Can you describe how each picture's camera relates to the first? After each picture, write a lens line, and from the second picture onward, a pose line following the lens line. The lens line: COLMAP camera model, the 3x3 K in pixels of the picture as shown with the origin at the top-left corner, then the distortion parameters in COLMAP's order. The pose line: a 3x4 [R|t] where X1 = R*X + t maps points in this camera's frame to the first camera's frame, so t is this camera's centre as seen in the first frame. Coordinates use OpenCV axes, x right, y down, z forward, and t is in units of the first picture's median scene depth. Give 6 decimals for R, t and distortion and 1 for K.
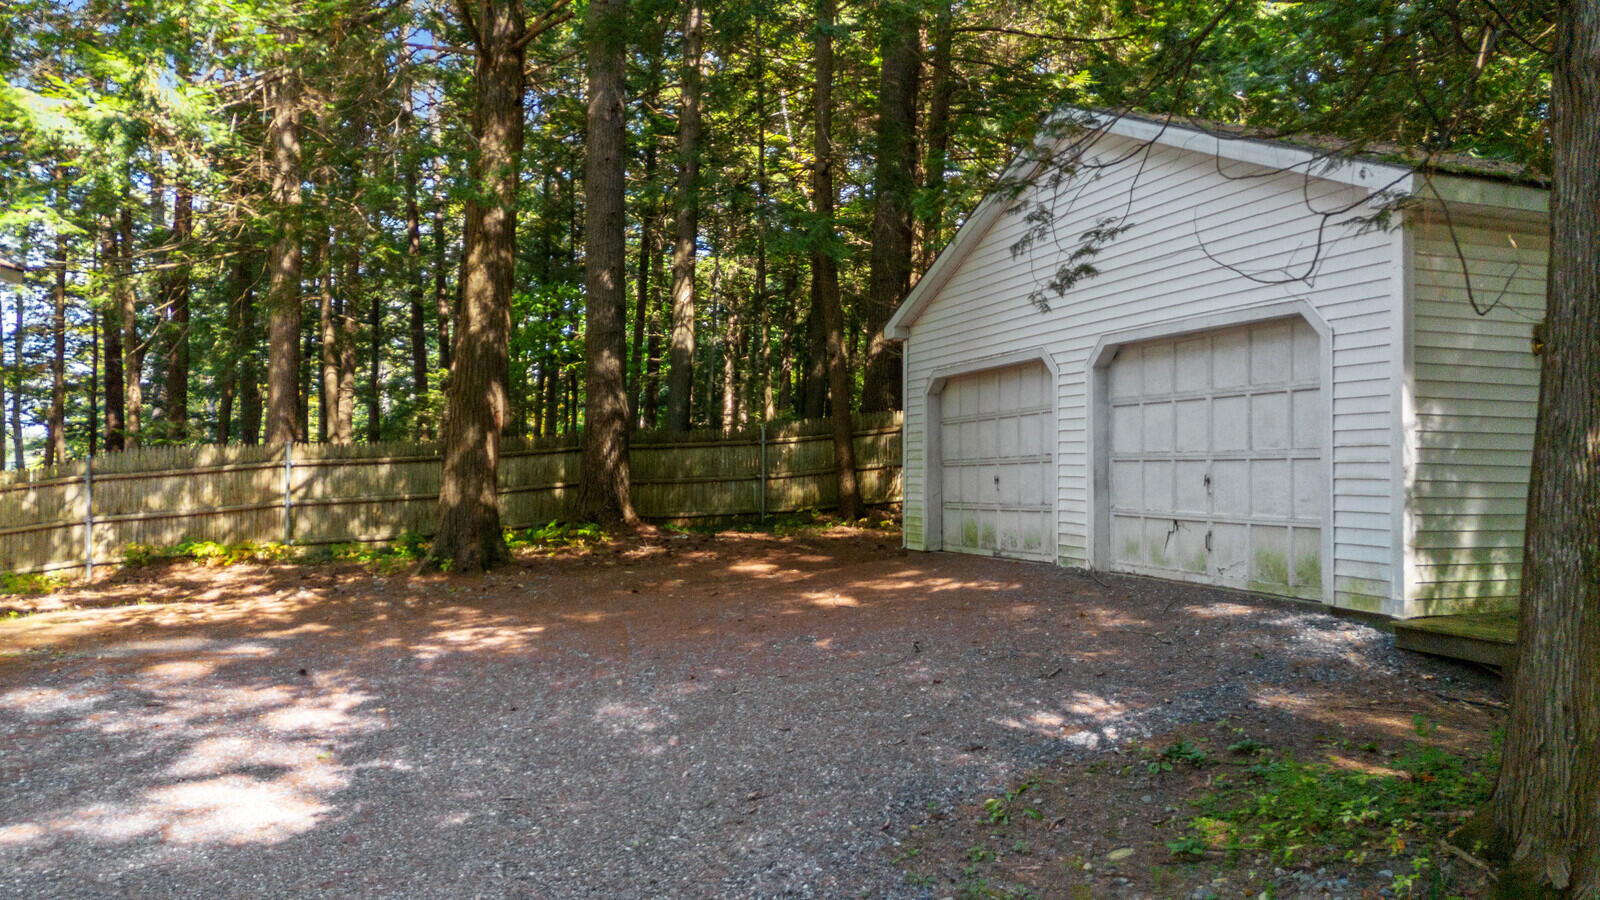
lens RADIAL K [[1140.9, 0, 801.2], [0, 1140.9, 447.7], [0, 0, 1]] dist [0.056071, -0.040590]
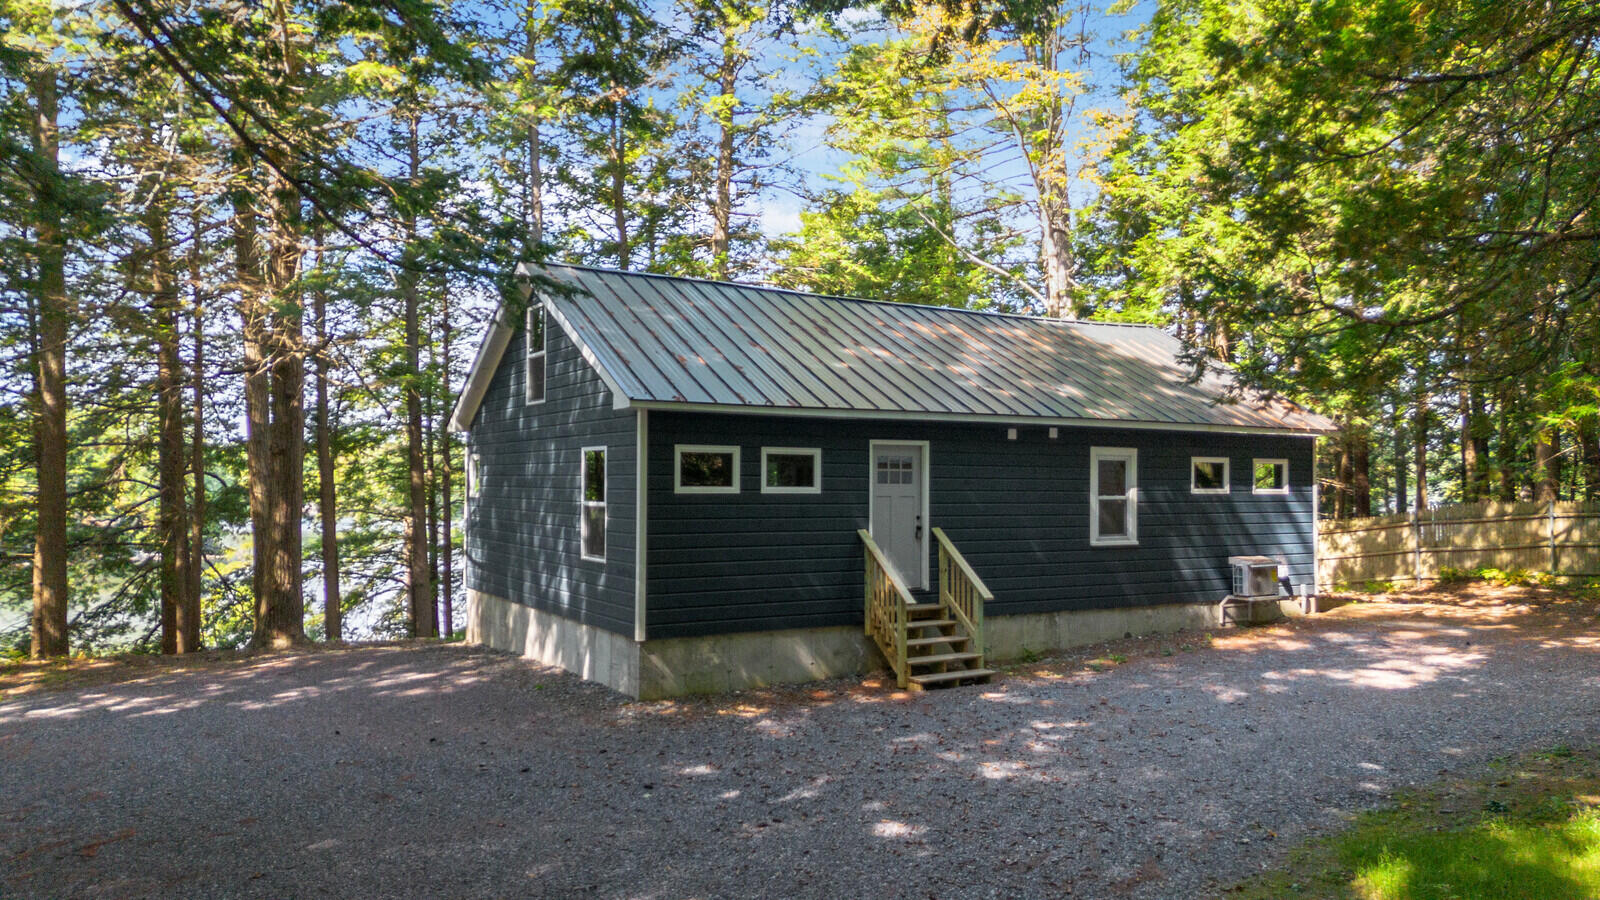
lens RADIAL K [[1140.9, 0, 795.1], [0, 1140.9, 447.0], [0, 0, 1]] dist [0.056071, -0.040590]
pose [[0.430170, -0.034573, -0.902086, 0.438412], [0.024411, 0.999346, -0.026661, -0.055878], [0.902418, -0.010552, 0.430733, -0.434675]]
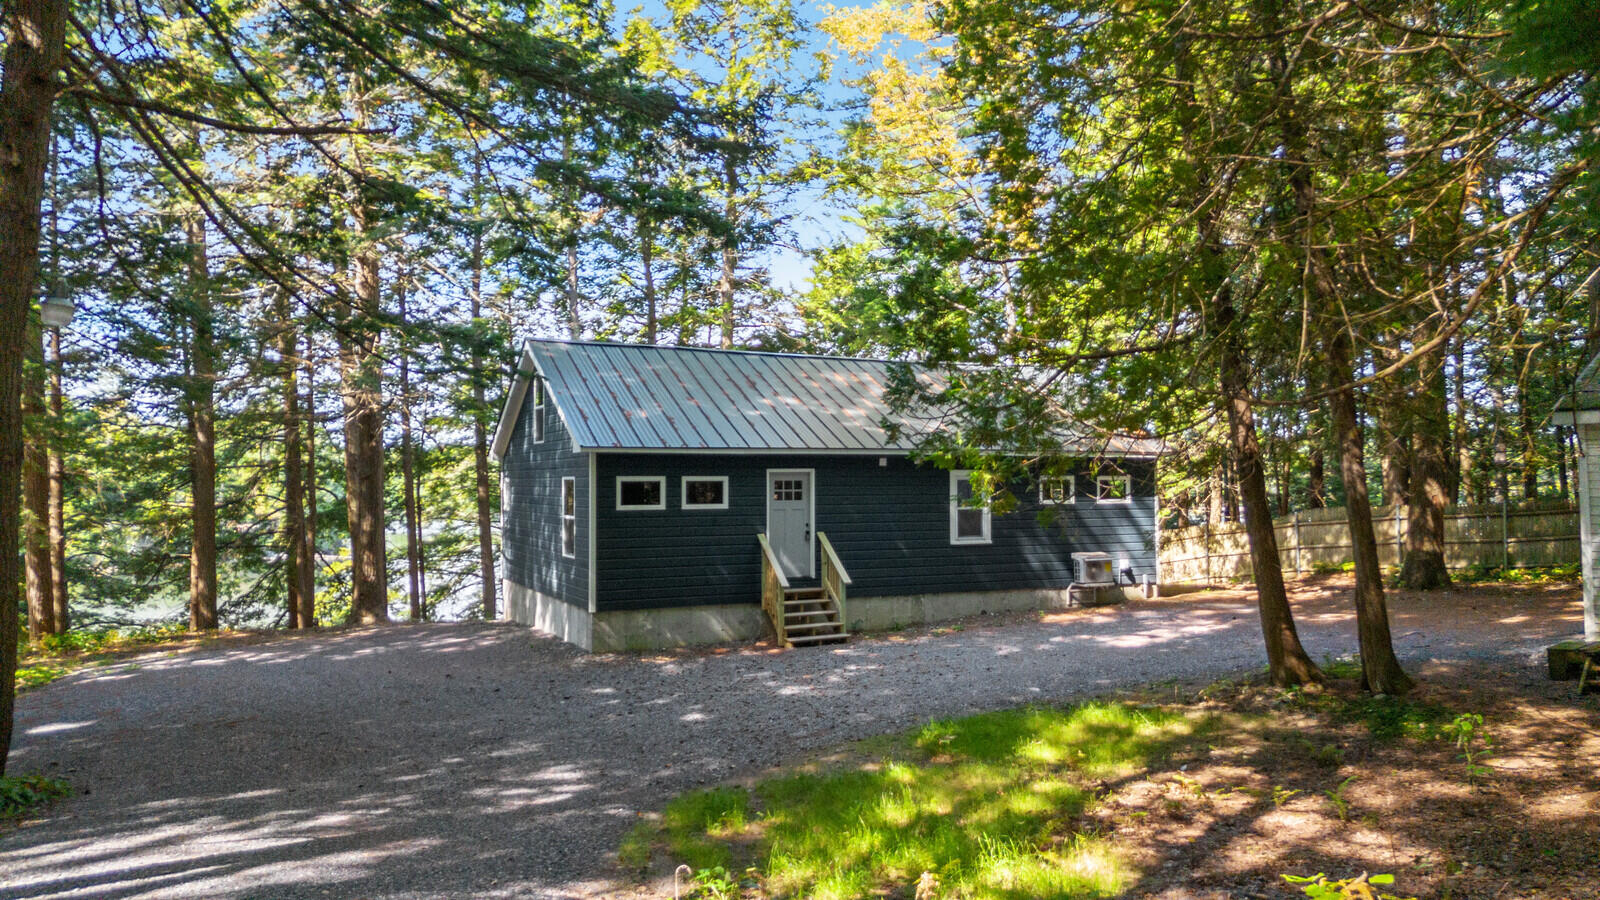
lens RADIAL K [[1140.9, 0, 800.9], [0, 1140.9, 443.7], [0, 0, 1]] dist [0.056071, -0.040590]
pose [[0.347736, -0.041574, -0.936670, 0.841198], [0.033843, 0.998922, -0.031773, -0.071388], [0.936981, -0.020651, 0.348768, -0.391885]]
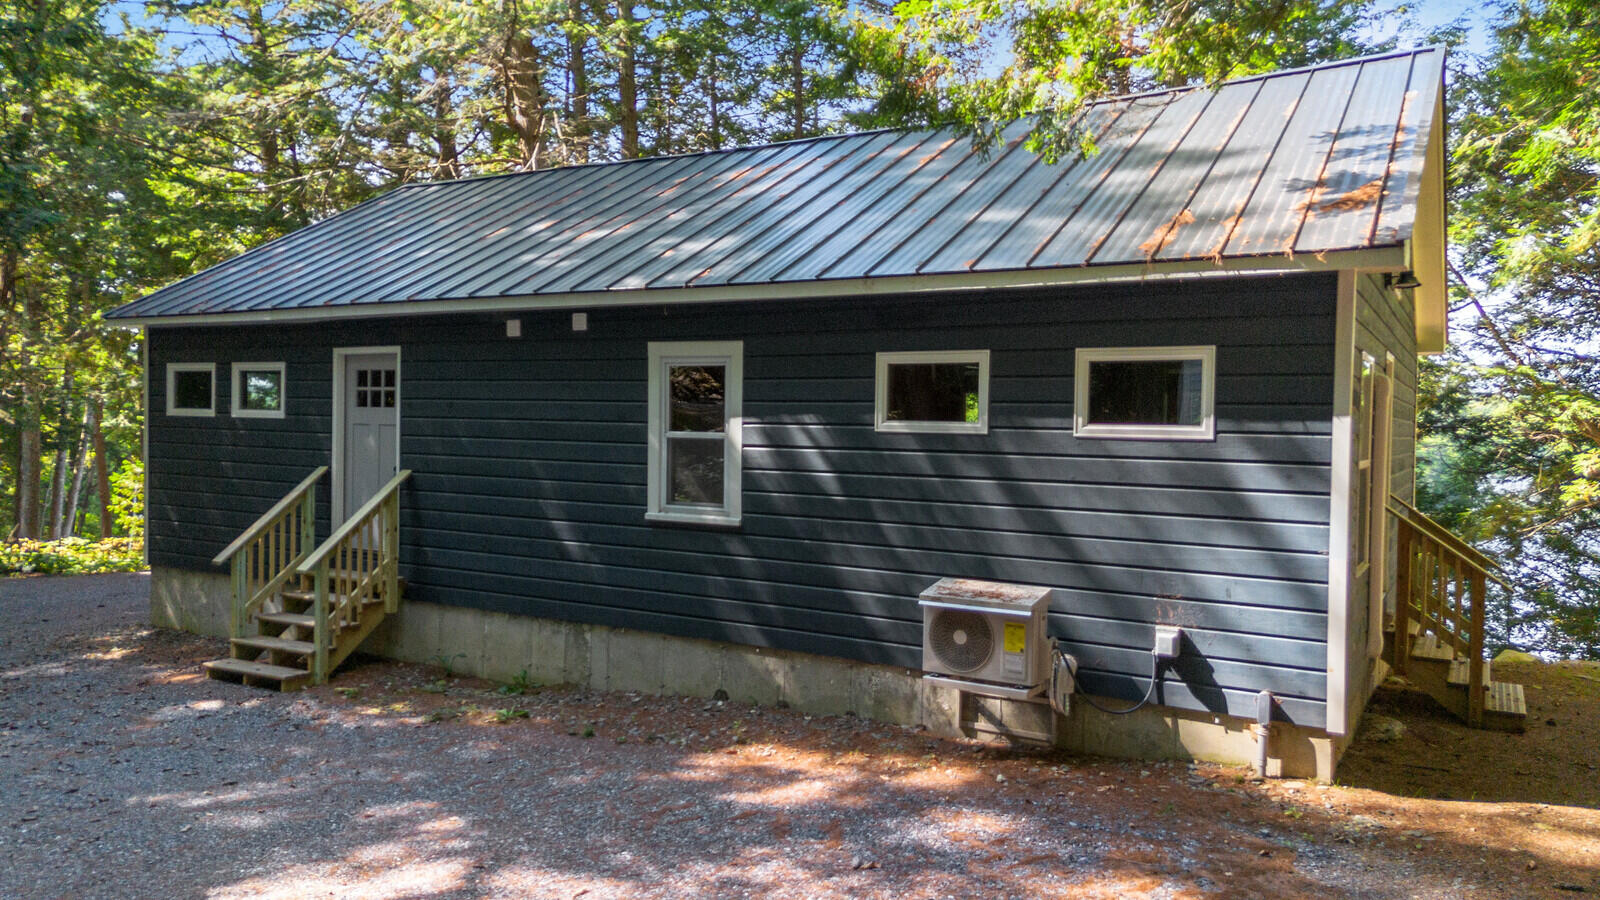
lens RADIAL K [[1140.9, 0, 805.4], [0, 1140.9, 448.4], [0, 0, 1]] dist [0.056071, -0.040590]
pose [[-0.590315, 0.015922, -0.807016, 0.033097], [0.008829, 0.999873, 0.013268, -0.030711], [0.807125, 0.000707, -0.590381, 0.657193]]
